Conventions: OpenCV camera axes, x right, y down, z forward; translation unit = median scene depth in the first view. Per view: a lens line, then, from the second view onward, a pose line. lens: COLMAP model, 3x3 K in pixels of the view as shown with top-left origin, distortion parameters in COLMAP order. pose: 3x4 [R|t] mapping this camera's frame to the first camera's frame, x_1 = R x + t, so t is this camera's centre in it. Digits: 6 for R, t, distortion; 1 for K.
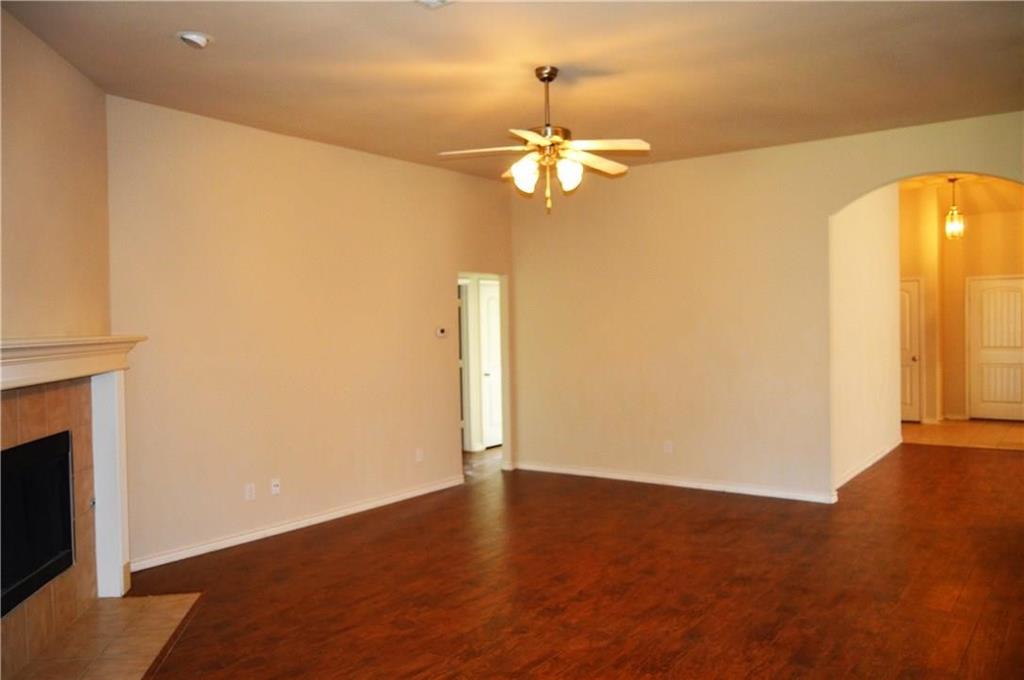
lens RADIAL K [[821.1, 0, 512.0], [0, 821.1, 340.0], [0, 0, 1]] dist [0.000614, 0.000656]
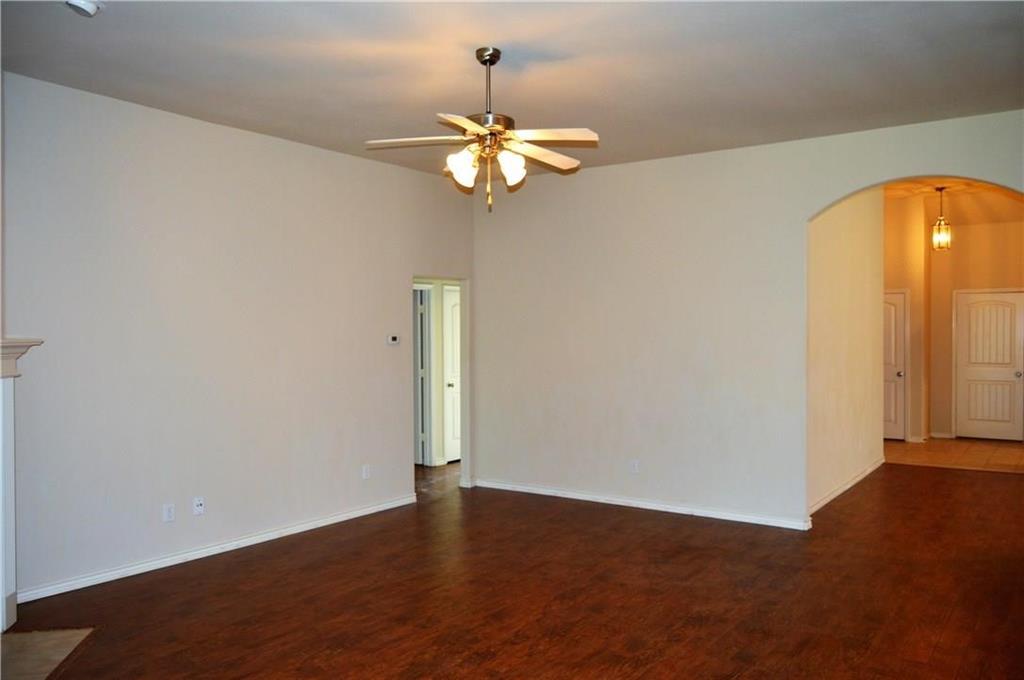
lens RADIAL K [[821.1, 0, 512.0], [0, 821.1, 340.0], [0, 0, 1]] dist [0.000614, 0.000656]
pose [[0.999856, 0.014196, 0.009307, 0.055378], [-0.014106, 0.999854, -0.009683, -0.003144], [-0.009444, 0.009550, 0.999910, 0.086416]]
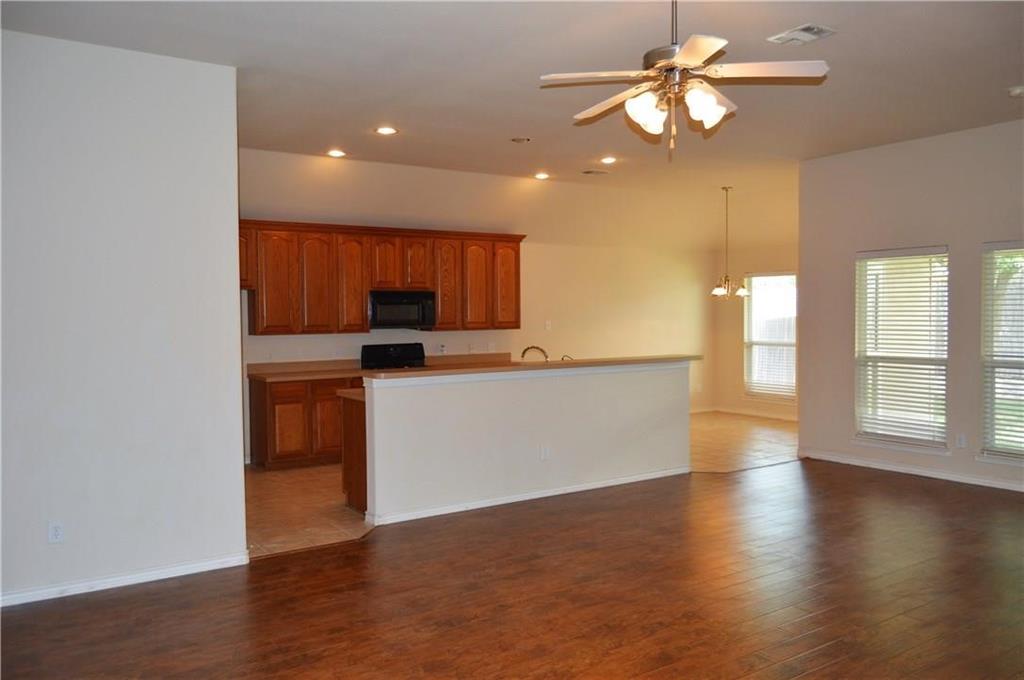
lens RADIAL K [[802.9, 0, 519.1], [0, 802.9, 344.3], [0, 0, 1]] dist [-0.004231, -0.001465]
pose [[-0.940445, 0.015531, 0.339590, -0.058905], [0.036199, 0.997851, 0.054612, -0.027310], [-0.338012, 0.063652, -0.938987, 1.510598]]
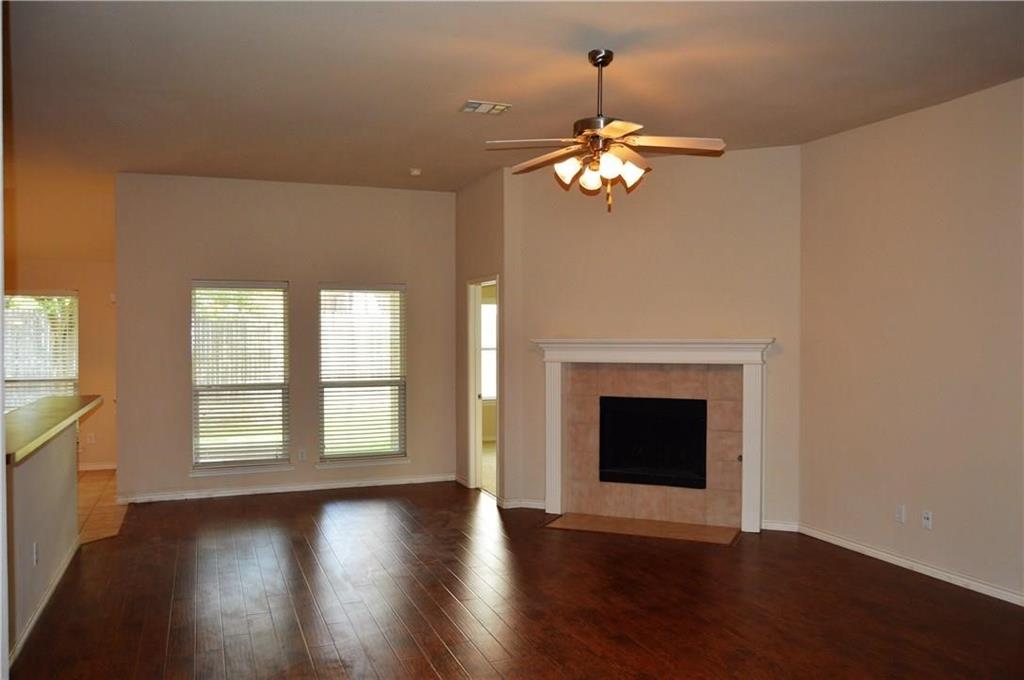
lens RADIAL K [[821.1, 0, 512.0], [0, 821.1, 340.0], [0, 0, 1]] dist [0.000614, 0.000656]
pose [[-0.547975, 0.027148, -0.836054, 0.730801], [-0.006681, 0.999299, 0.036828, -0.042665], [0.836468, 0.025767, -0.547410, 1.216366]]
